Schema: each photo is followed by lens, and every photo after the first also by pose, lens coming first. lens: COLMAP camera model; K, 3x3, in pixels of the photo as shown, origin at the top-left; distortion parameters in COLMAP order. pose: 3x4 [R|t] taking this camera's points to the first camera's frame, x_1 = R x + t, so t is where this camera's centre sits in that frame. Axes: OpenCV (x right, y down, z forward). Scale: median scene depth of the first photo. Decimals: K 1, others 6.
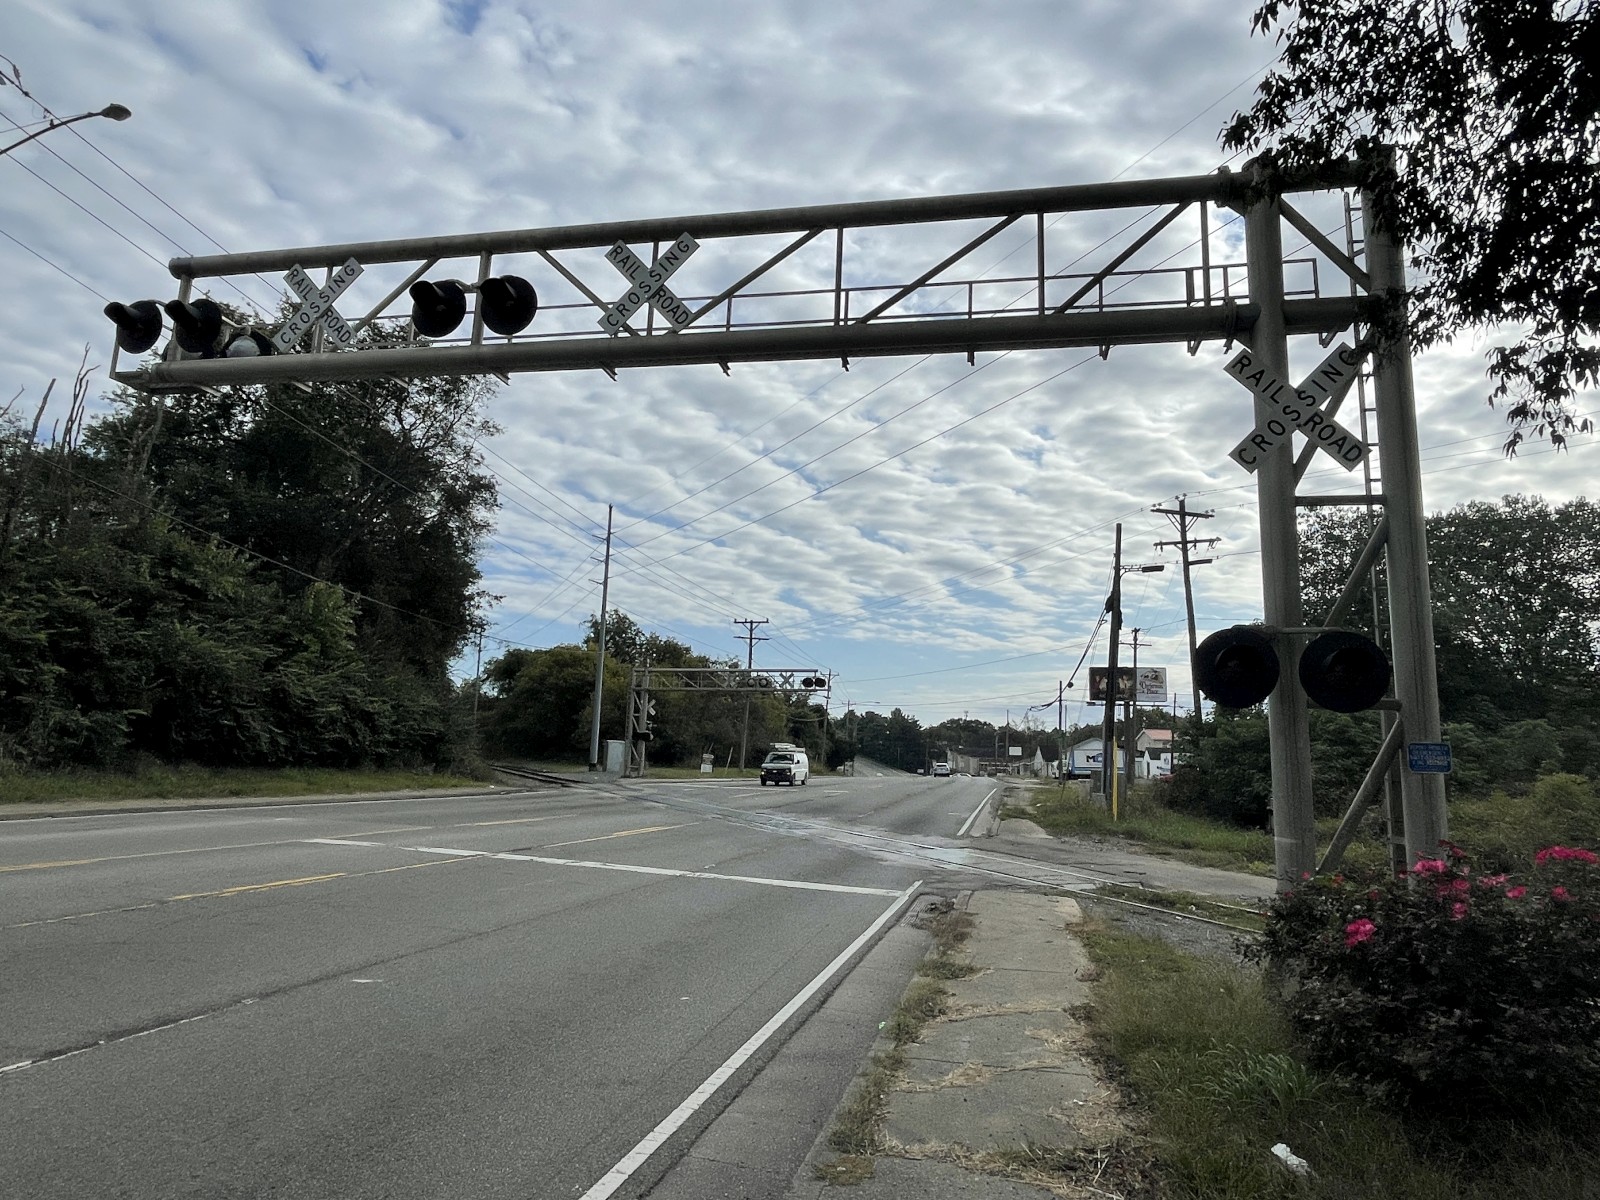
lens RADIAL K [[950.1, 0, 795.2], [0, 950.1, 595.8], [0, 0, 1]] dist [0.014643, -0.005815]
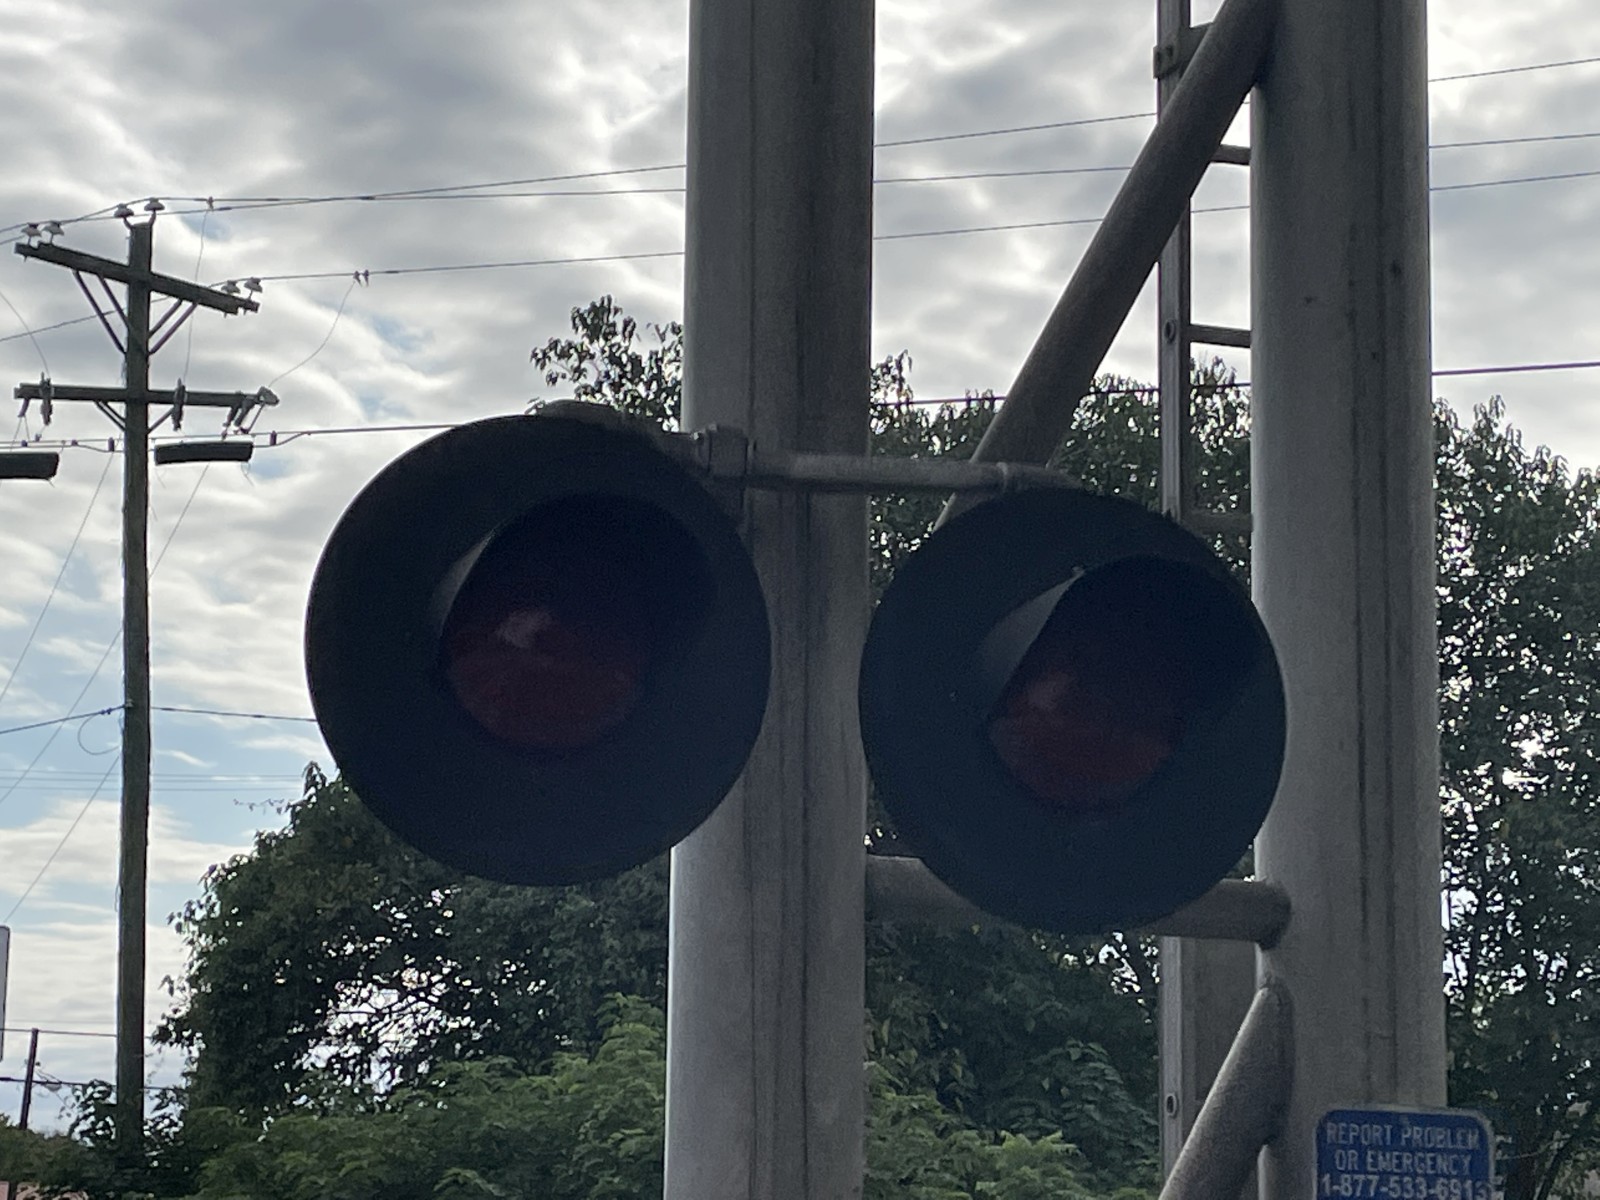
lens RADIAL K [[3796.3, 0, 800.4], [0, 3796.3, 602.2], [0, 0, 1]] dist [0.061213, 0.000000]
pose [[0.831311, 0.080140, 0.550000, 0.053849], [-0.068094, 0.996781, -0.042317, 0.065004], [-0.551621, -0.002273, 0.834092, 0.258934]]
